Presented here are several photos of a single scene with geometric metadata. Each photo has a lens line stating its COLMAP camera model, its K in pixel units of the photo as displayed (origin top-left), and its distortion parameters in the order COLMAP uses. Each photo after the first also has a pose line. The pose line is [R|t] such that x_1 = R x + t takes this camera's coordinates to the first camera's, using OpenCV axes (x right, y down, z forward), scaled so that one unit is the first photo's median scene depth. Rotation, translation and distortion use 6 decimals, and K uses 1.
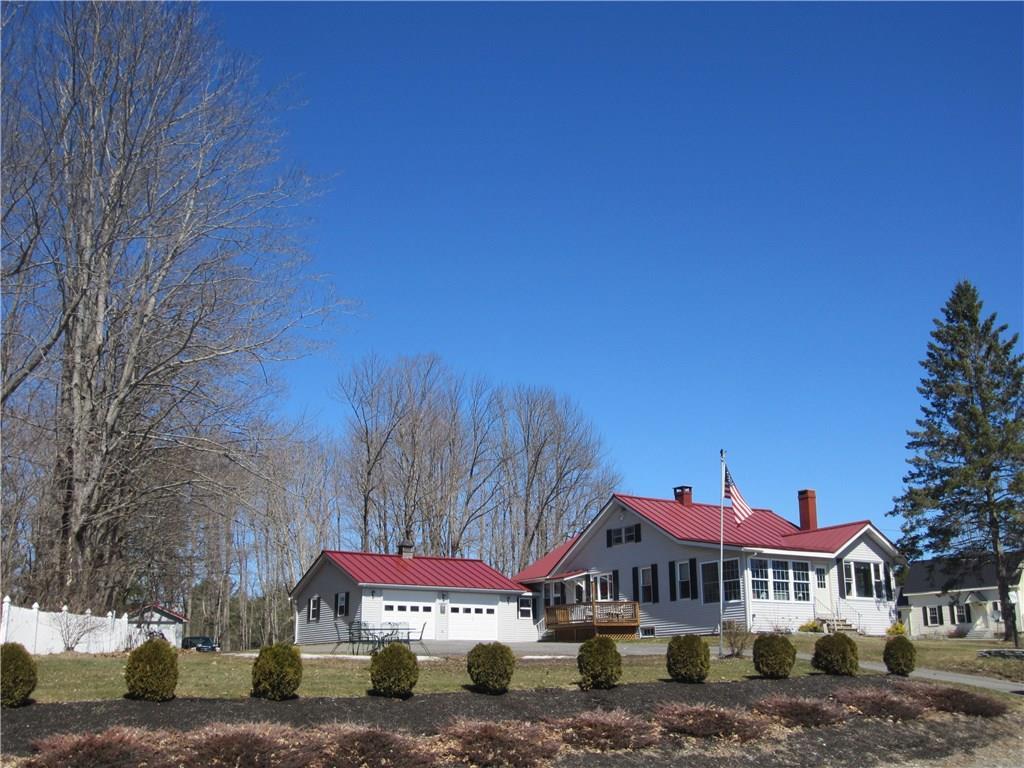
lens RADIAL K [[1078.6, 0, 512.0], [0, 1078.6, 384.0], [0, 0, 1]] dist [-0.060798, 0.012546]
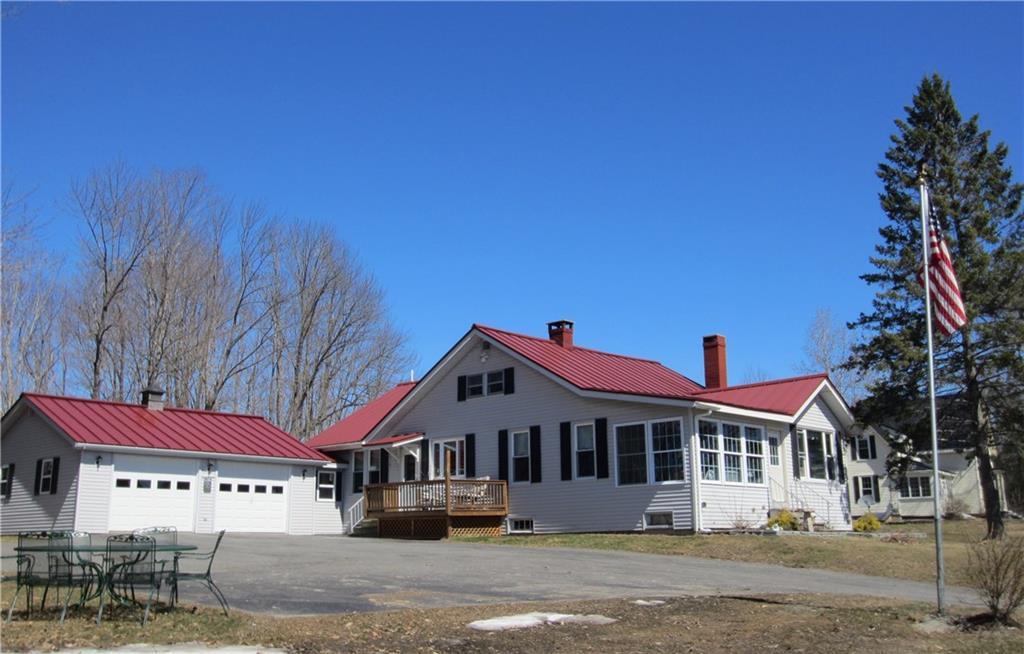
lens RADIAL K [[995.0, 0, 511.6], [0, 995.0, 278.9], [0, 0, 1]] dist [-0.068508, 0.017717]
pose [[0.965695, 0.062617, 0.252015, -0.045869], [-0.063961, 0.997948, -0.002865, 0.073345], [-0.251678, -0.013352, 0.967719, 0.375011]]
